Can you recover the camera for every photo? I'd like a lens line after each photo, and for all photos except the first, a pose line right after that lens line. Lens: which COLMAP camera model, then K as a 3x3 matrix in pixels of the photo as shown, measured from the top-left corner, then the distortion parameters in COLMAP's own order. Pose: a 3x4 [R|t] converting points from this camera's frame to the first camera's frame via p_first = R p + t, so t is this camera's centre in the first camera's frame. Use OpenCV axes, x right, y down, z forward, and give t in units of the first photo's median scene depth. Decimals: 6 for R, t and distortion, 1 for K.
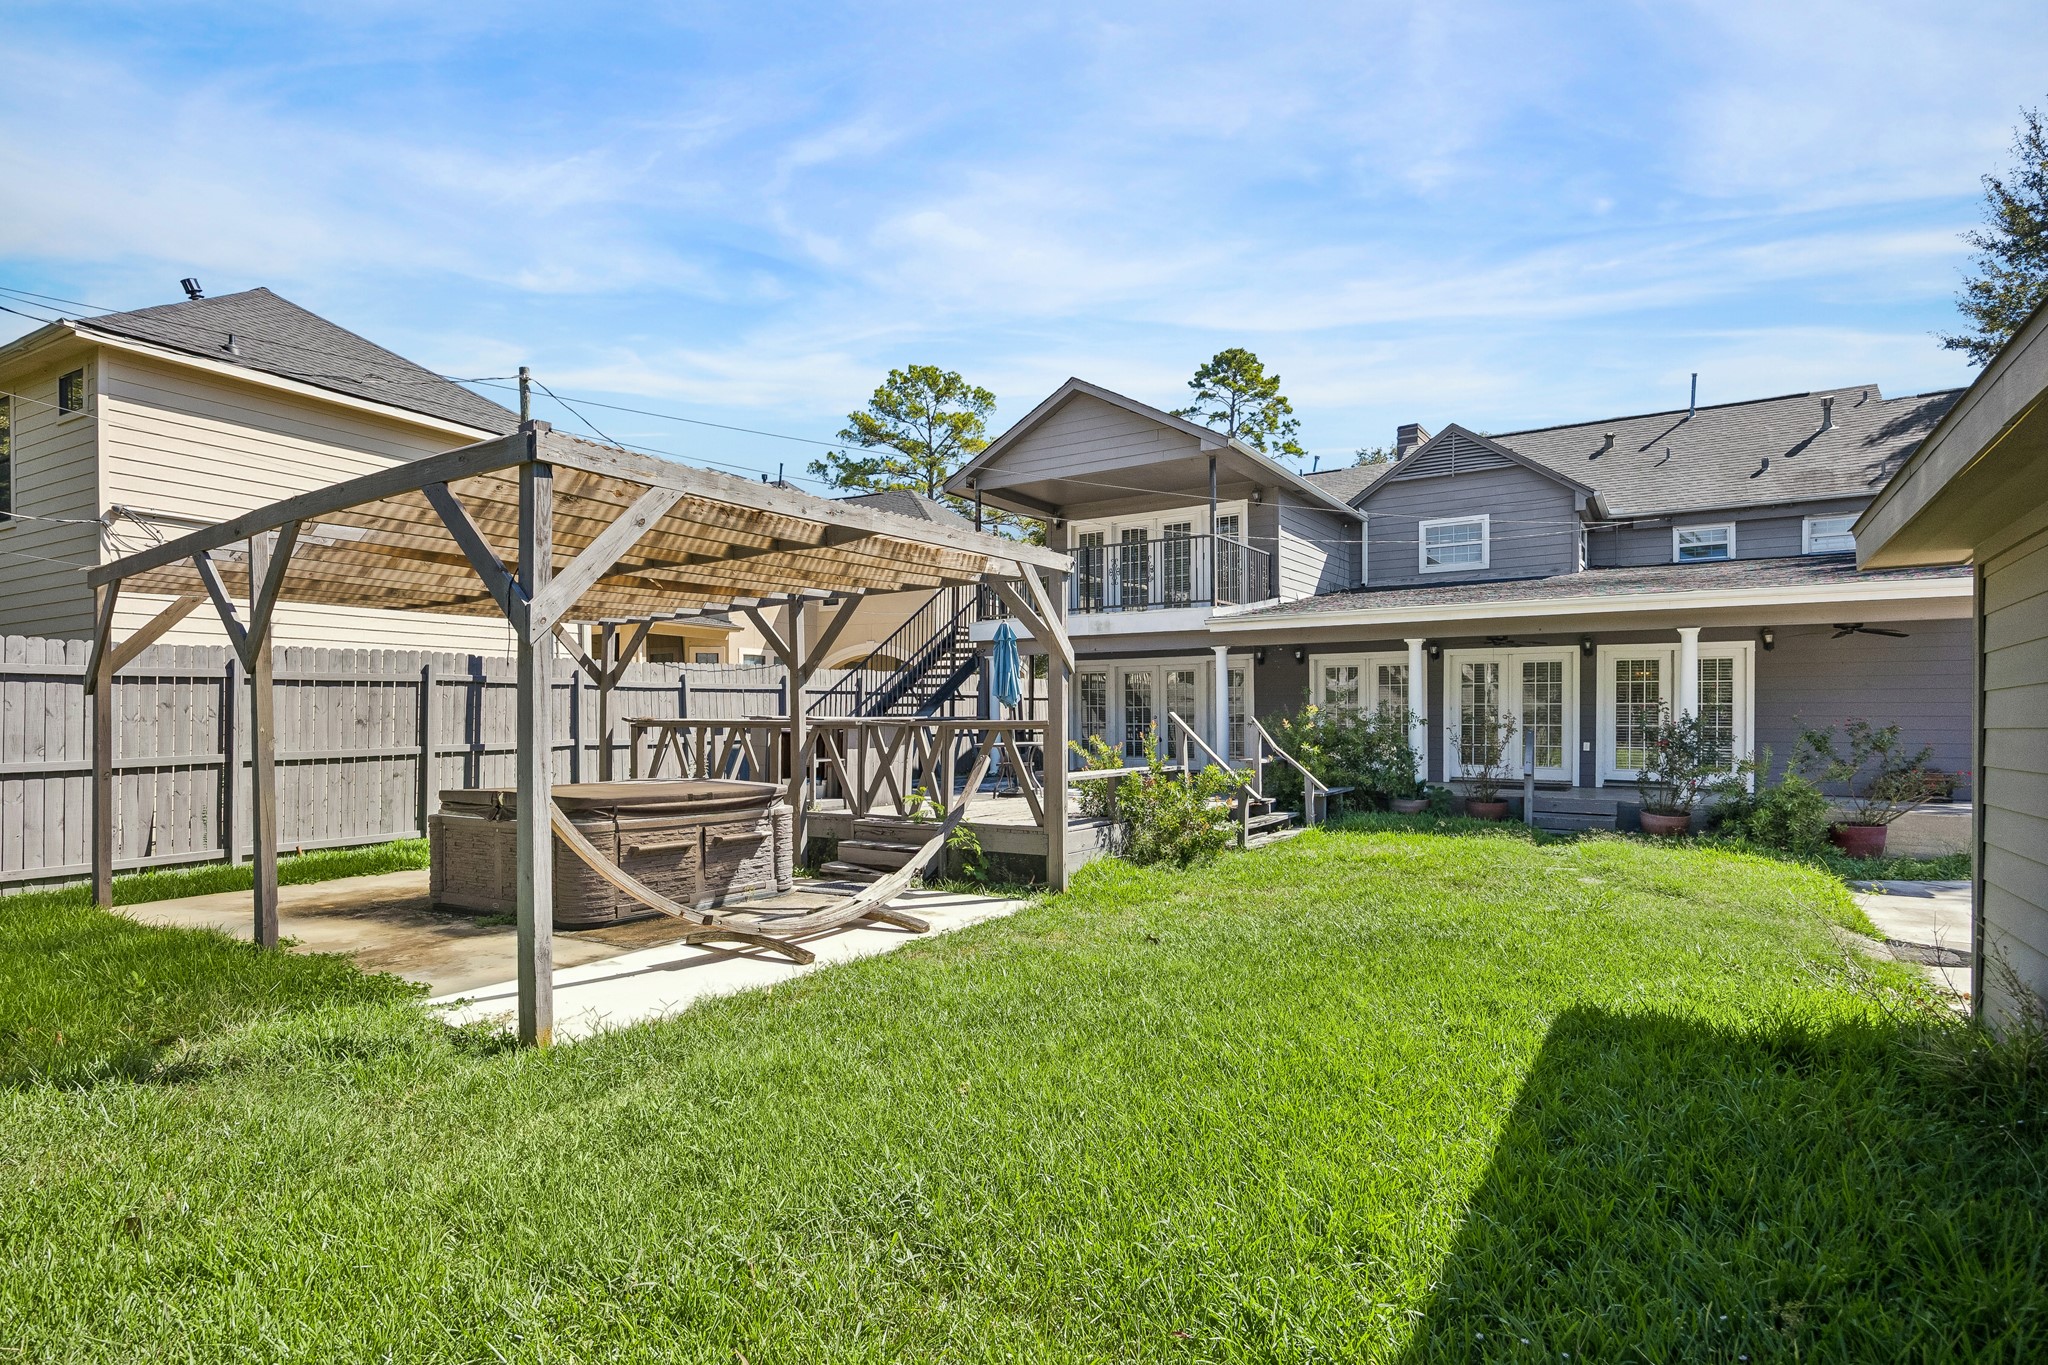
lens RADIAL K [[1052.5, 0, 1020.4], [0, 1052.5, 700.1], [0, 0, 1]] dist [0.002148, 0.000833]
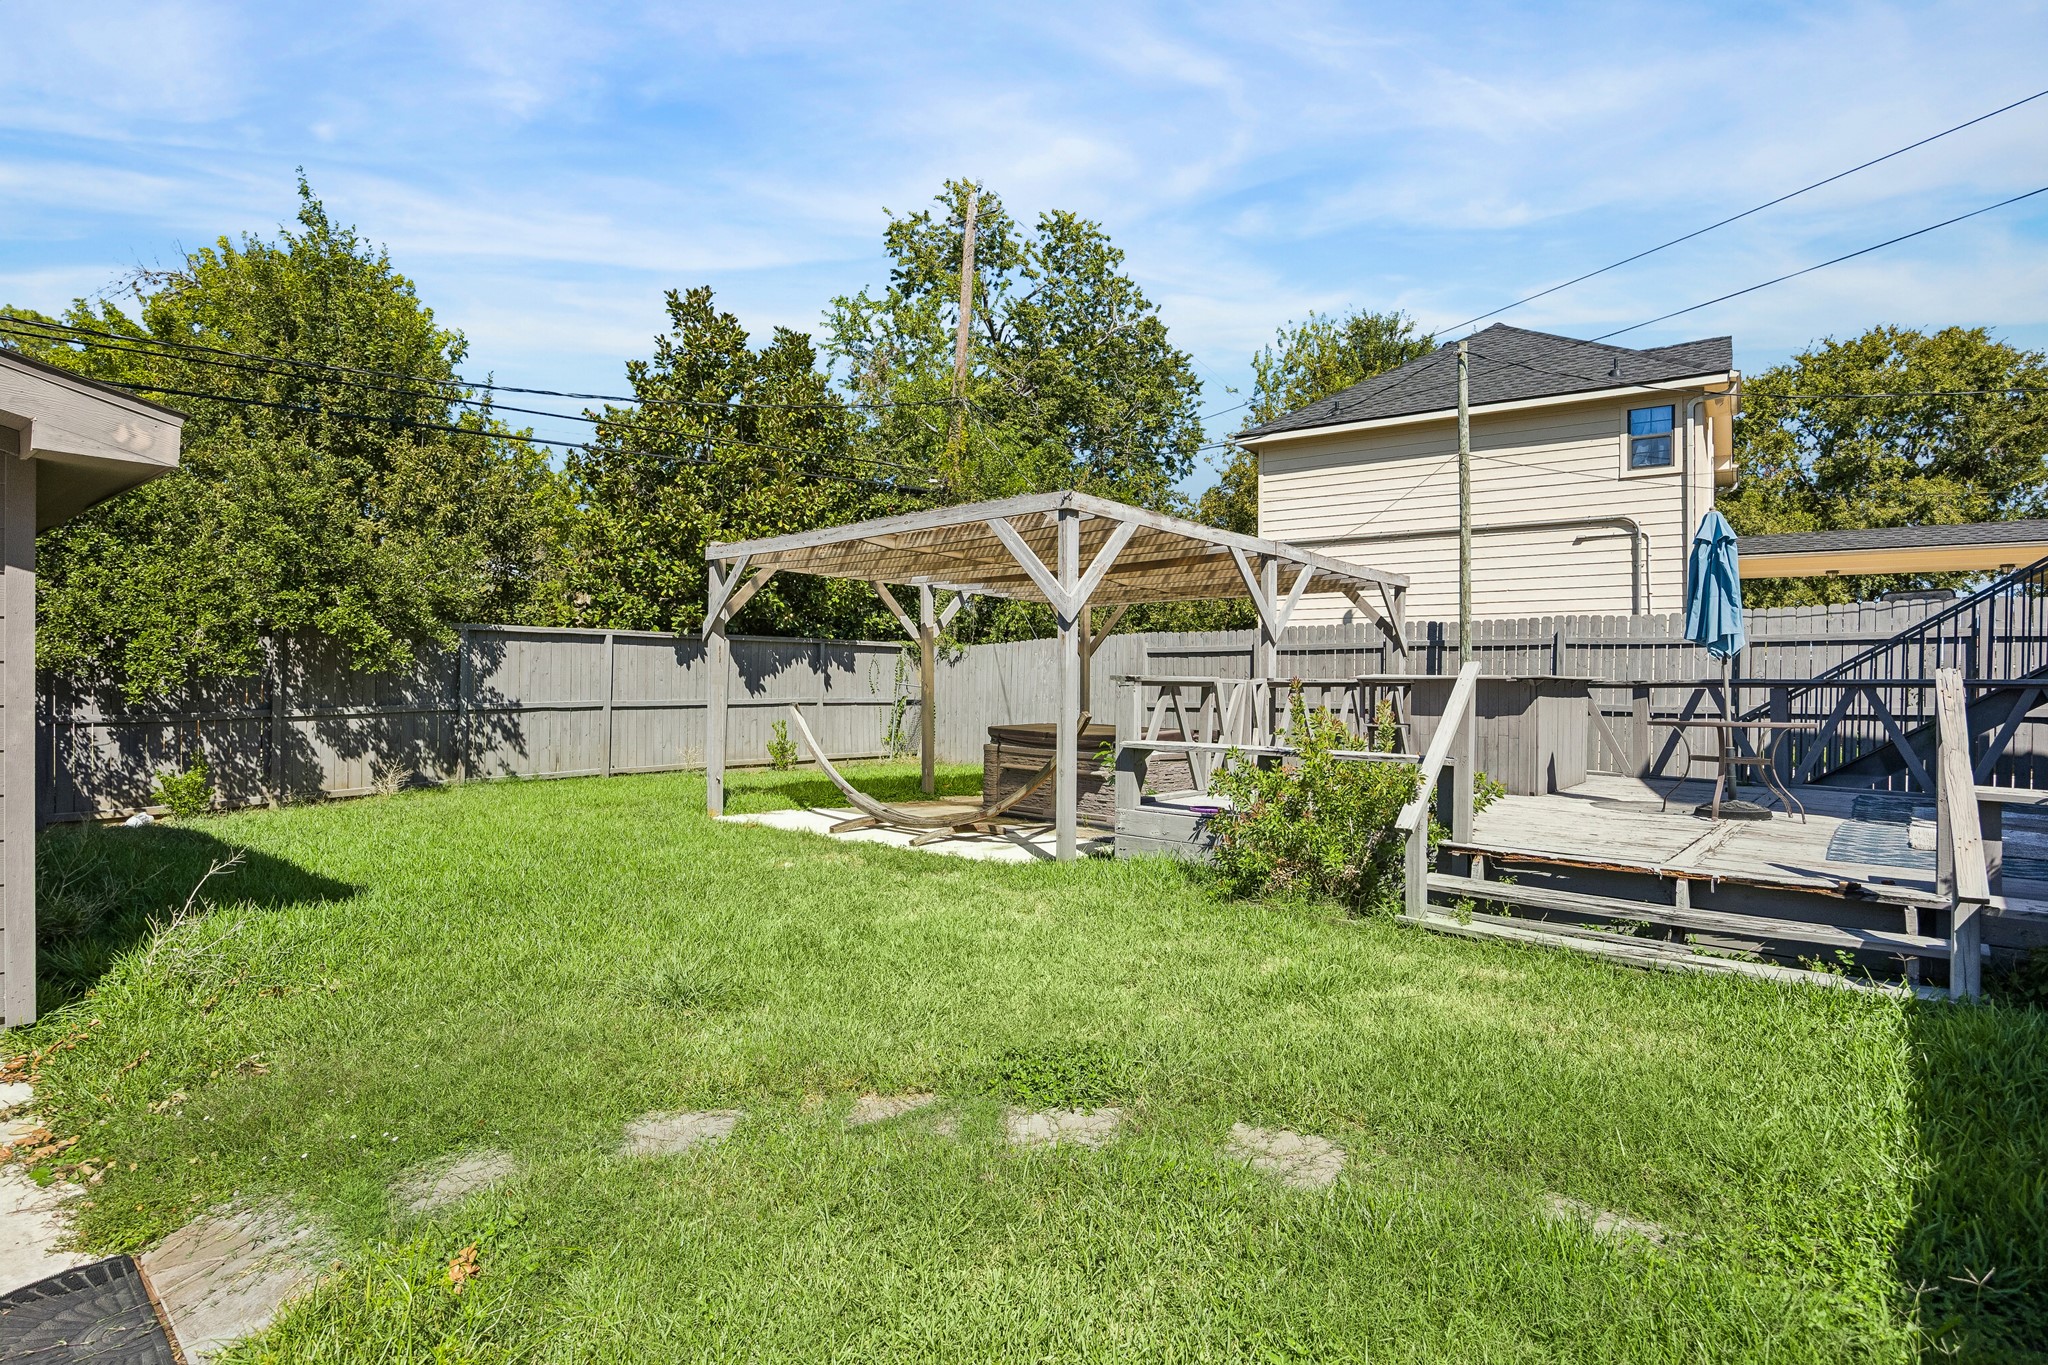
lens RADIAL K [[1030.5, 0, 1031.4], [0, 1030.5, 686.8], [0, 0, 1]] dist [0.001638, -0.000286]
pose [[-0.132992, 0.008149, -0.991084, 0.620449], [0.008969, 0.999935, 0.007018, 0.014250], [0.991077, -0.007955, -0.133057, 0.740275]]
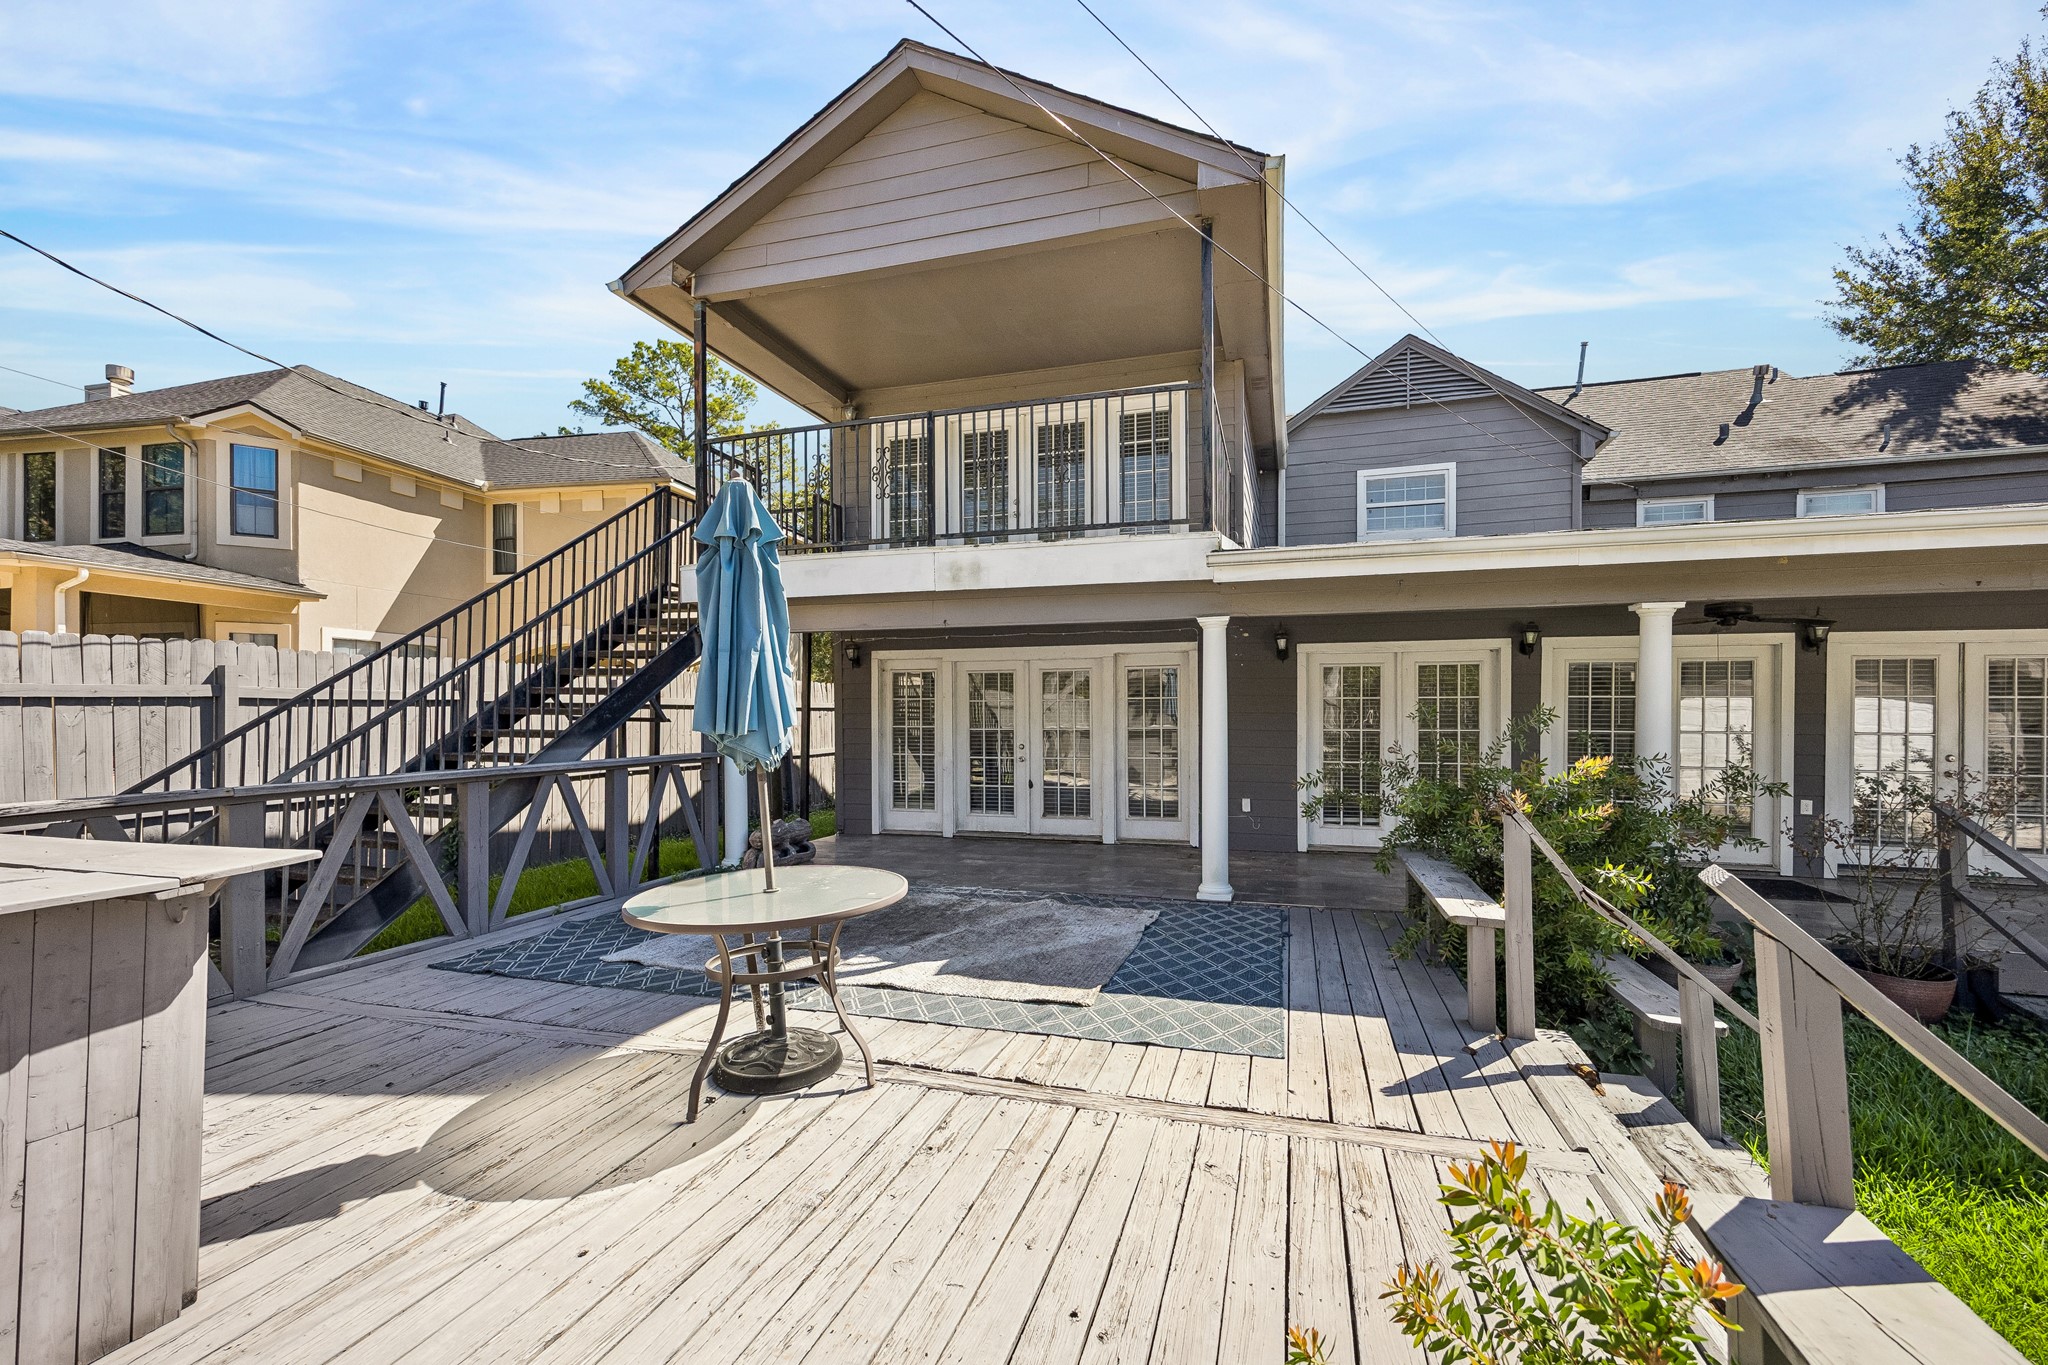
lens RADIAL K [[868.3, 0, 1038.9], [0, 868.3, 718.0], [0, 0, 1]] dist [0.004557, 0.000665]
pose [[0.959570, -0.000328, 0.281469, -0.003235], [-0.004780, 0.999836, 0.017458, -0.013160], [-0.281429, -0.018097, 0.959411, 0.786945]]
